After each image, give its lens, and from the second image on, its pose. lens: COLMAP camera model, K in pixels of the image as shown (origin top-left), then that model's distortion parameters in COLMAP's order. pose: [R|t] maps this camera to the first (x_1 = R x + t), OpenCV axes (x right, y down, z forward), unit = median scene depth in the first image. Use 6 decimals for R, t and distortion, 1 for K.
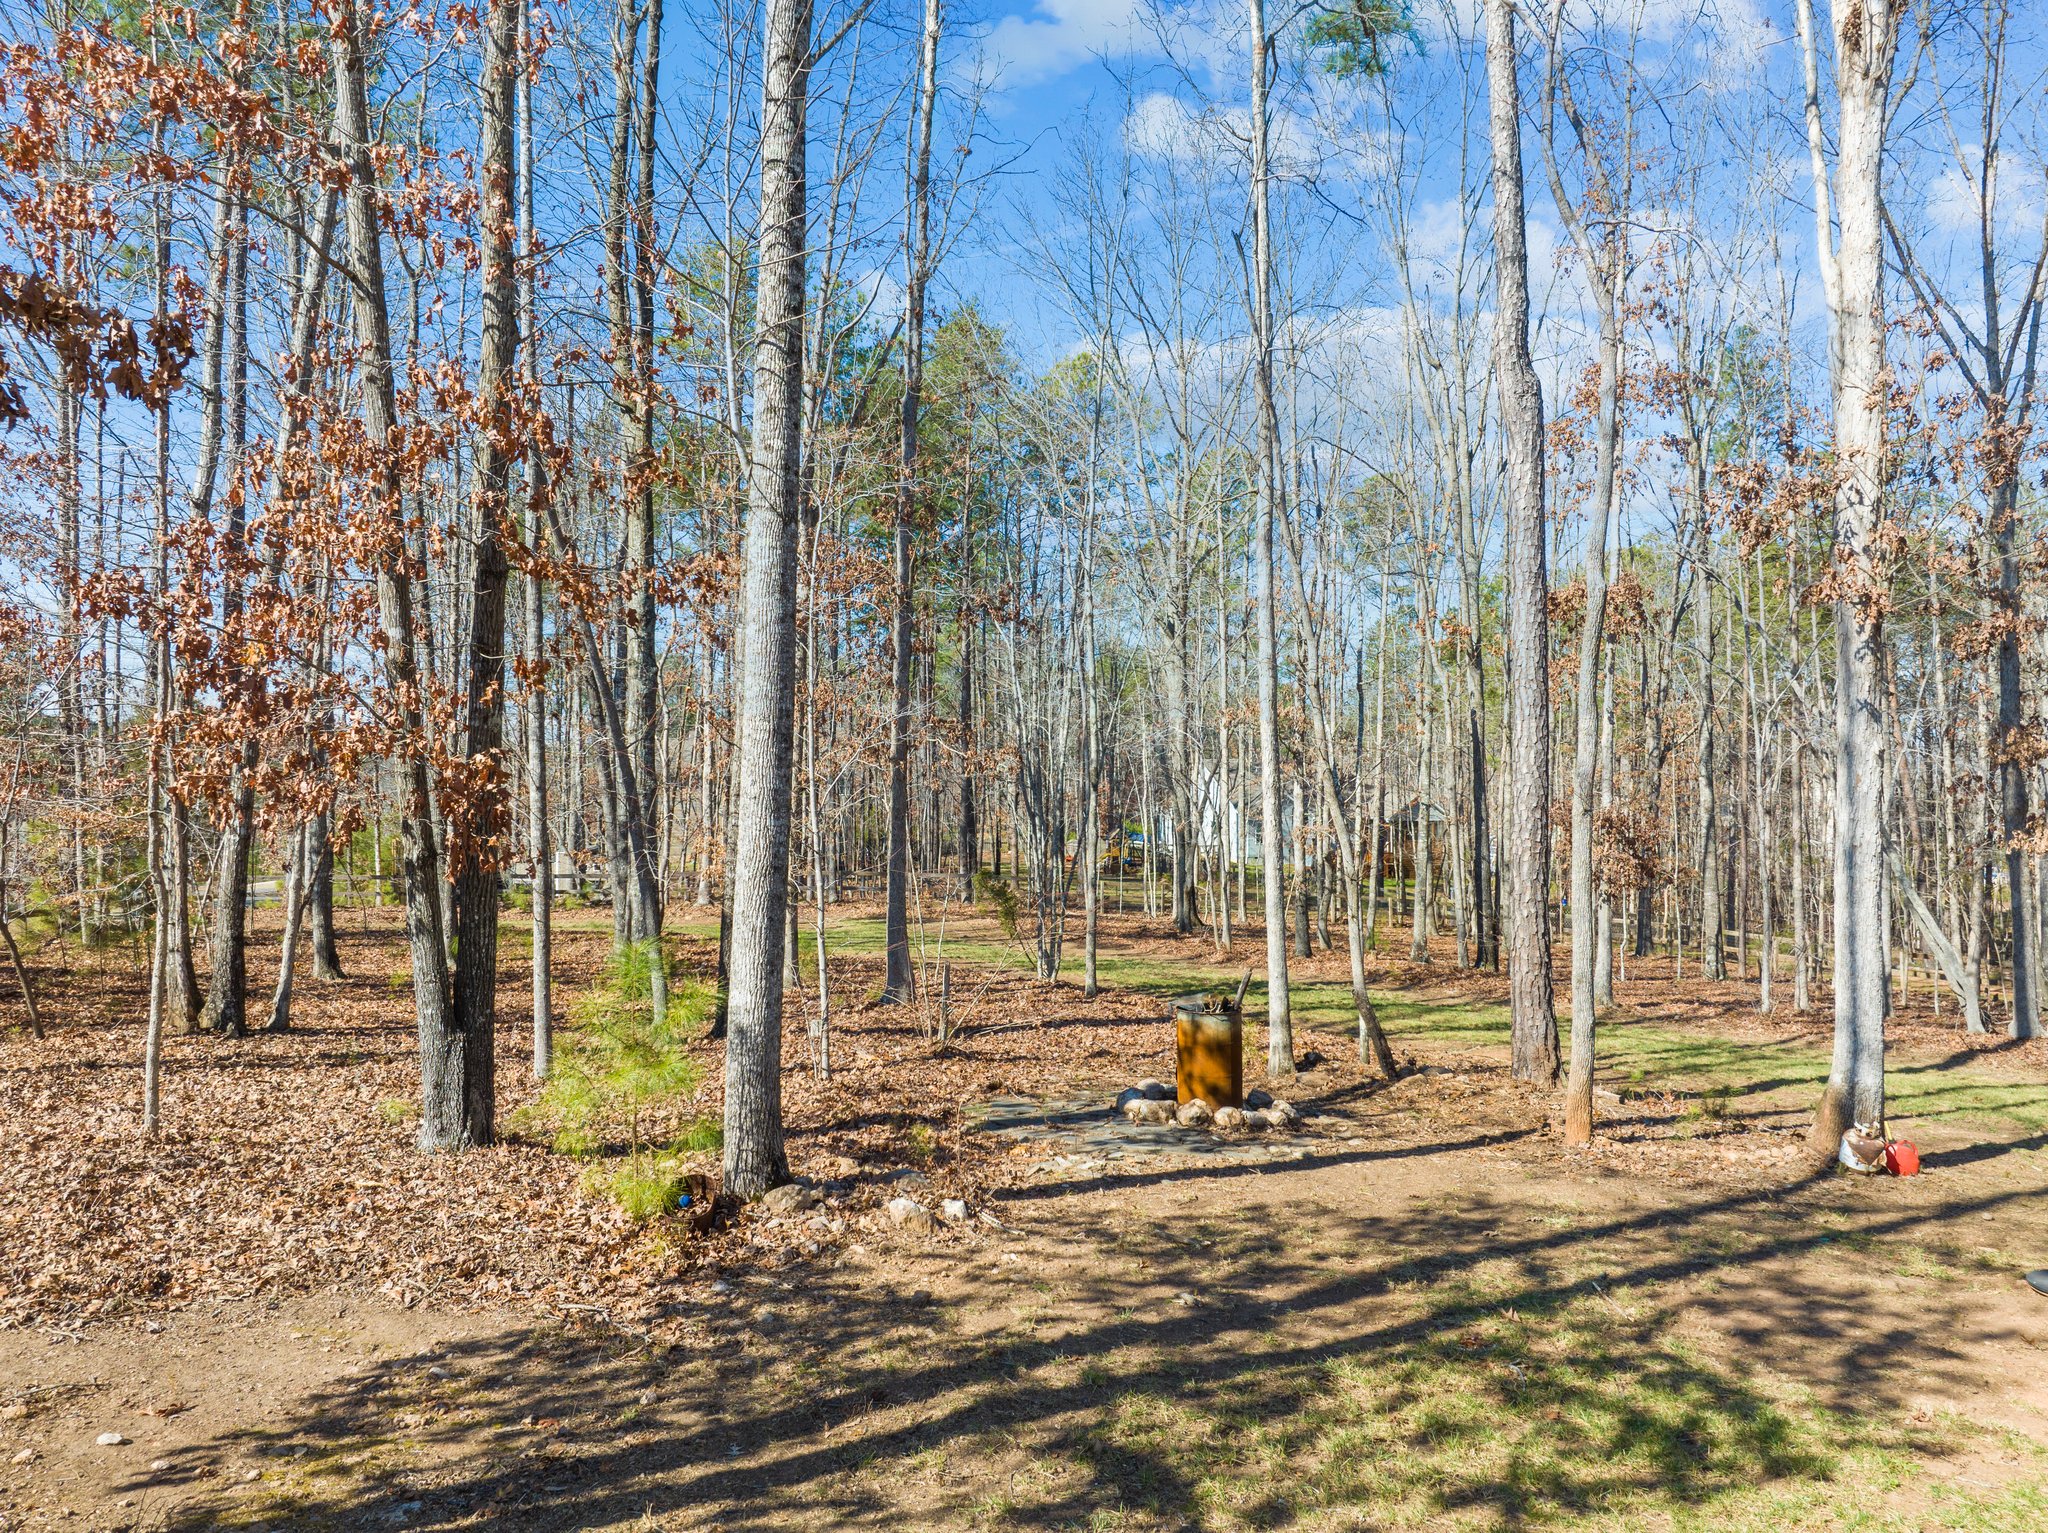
lens RADIAL K [[1442.5, 0, 1019.2], [0, 1442.5, 766.4], [0, 0, 1]] dist [-0.033410, -0.002297]
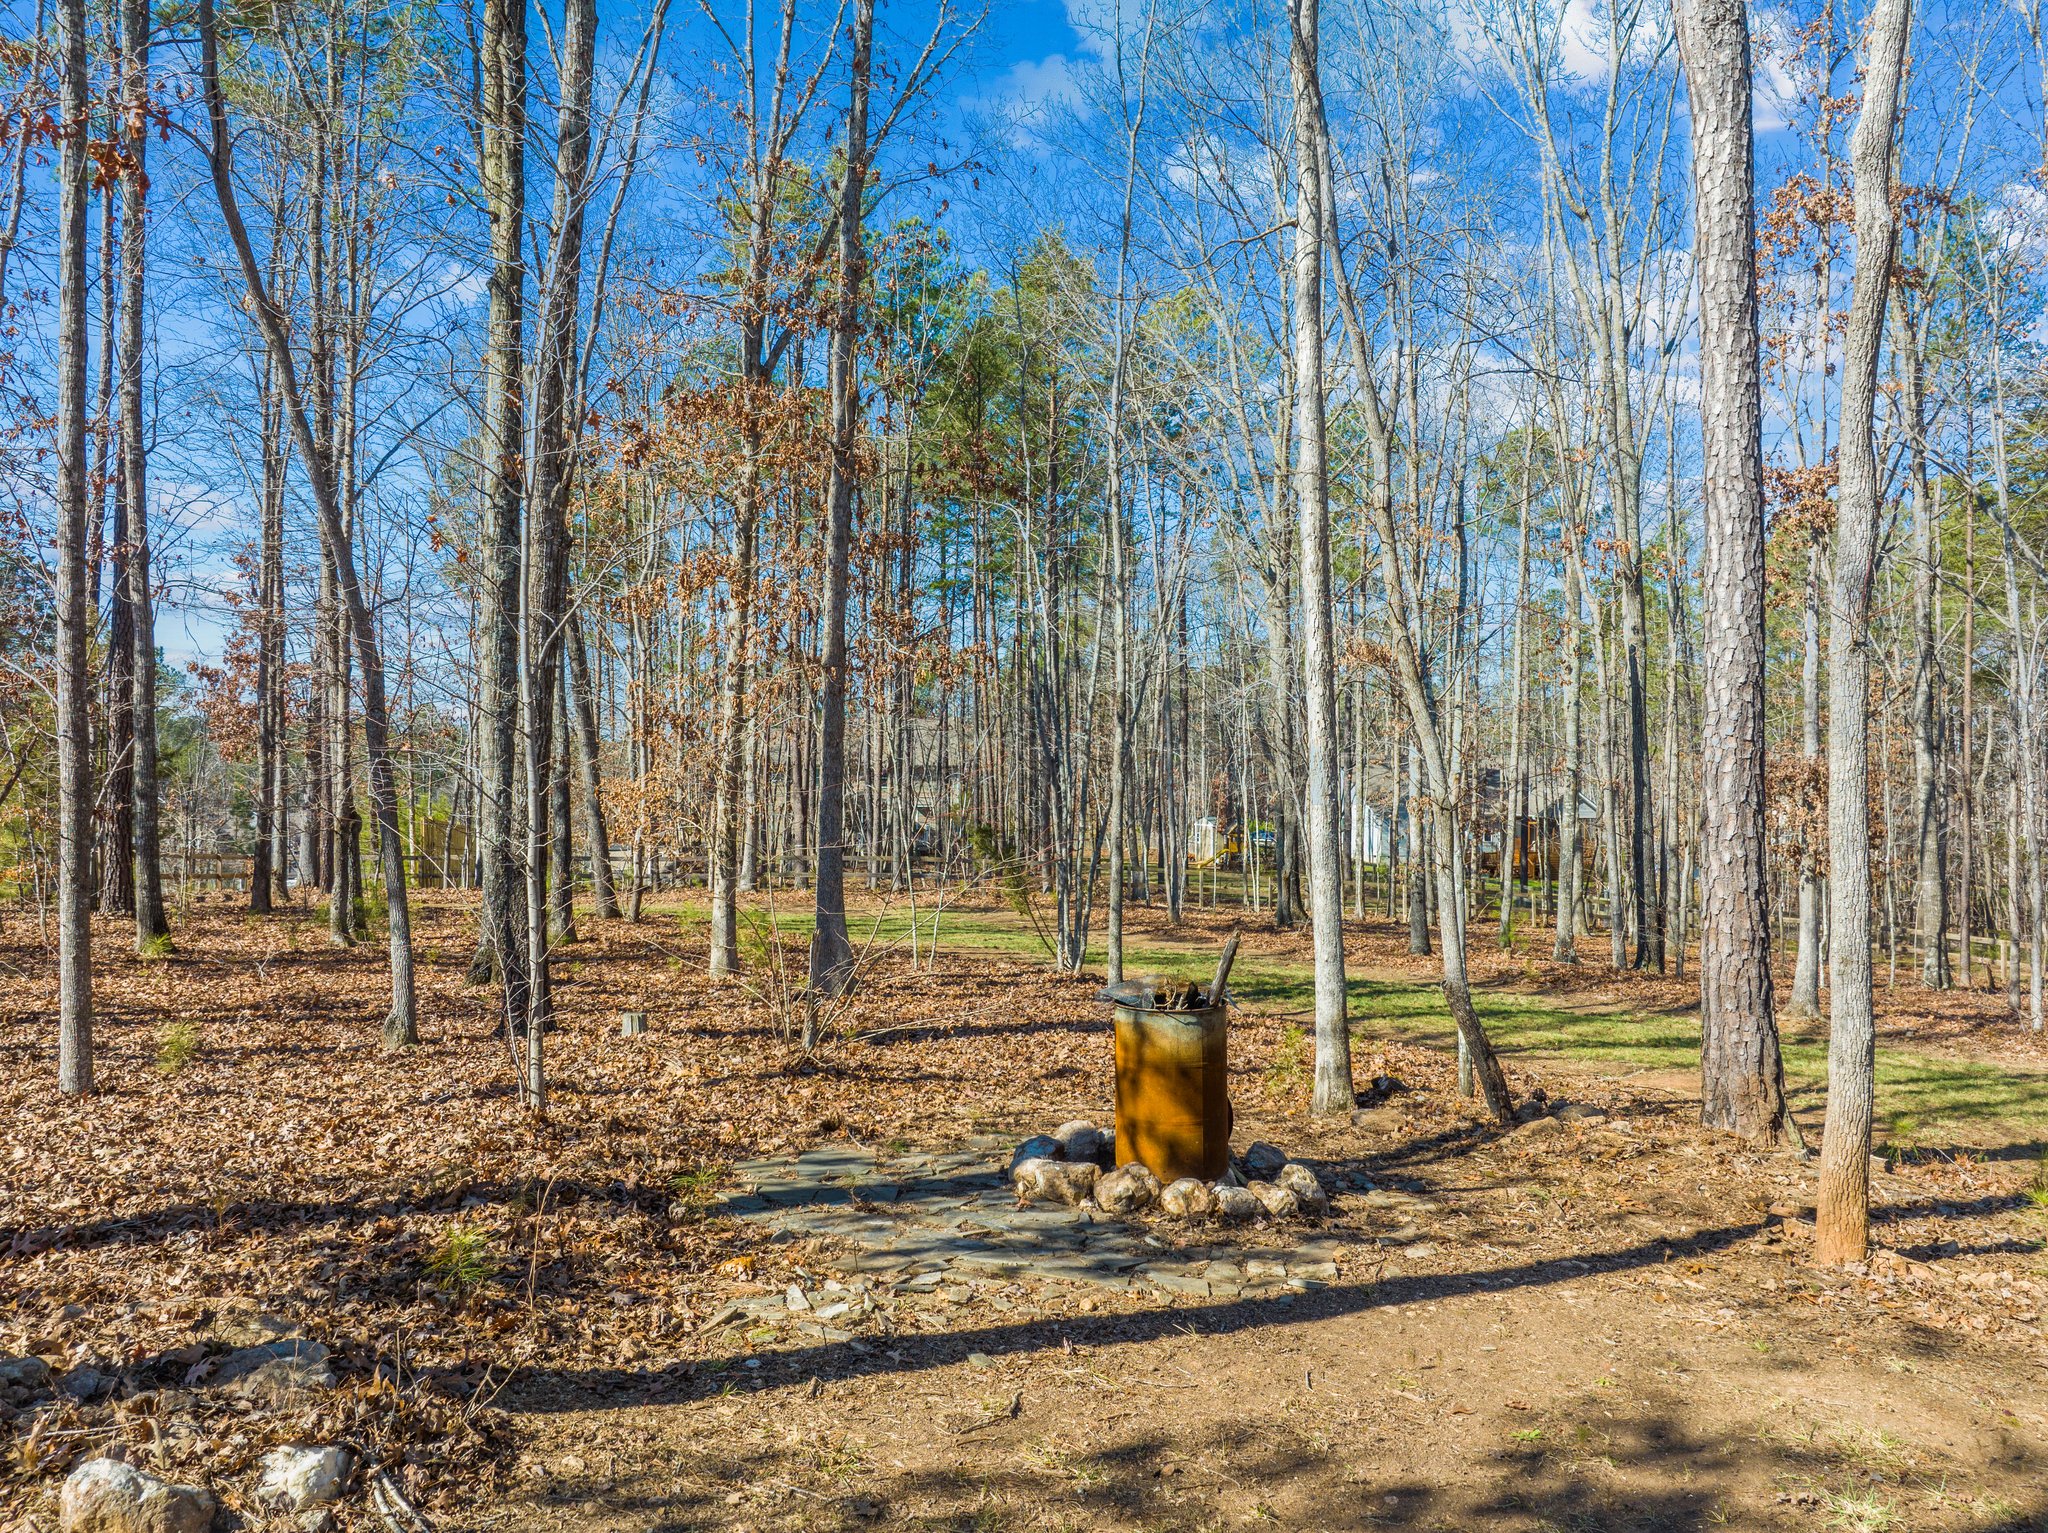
lens RADIAL K [[1442.5, 0, 1028.4], [0, 1442.5, 762.4], [0, 0, 1]] dist [-0.033410, -0.002297]
pose [[0.995917, 0.000997, -0.090268, 0.109213], [-0.001630, 0.999975, -0.006944, 0.064758], [0.090259, 0.007062, 0.995893, 0.358835]]
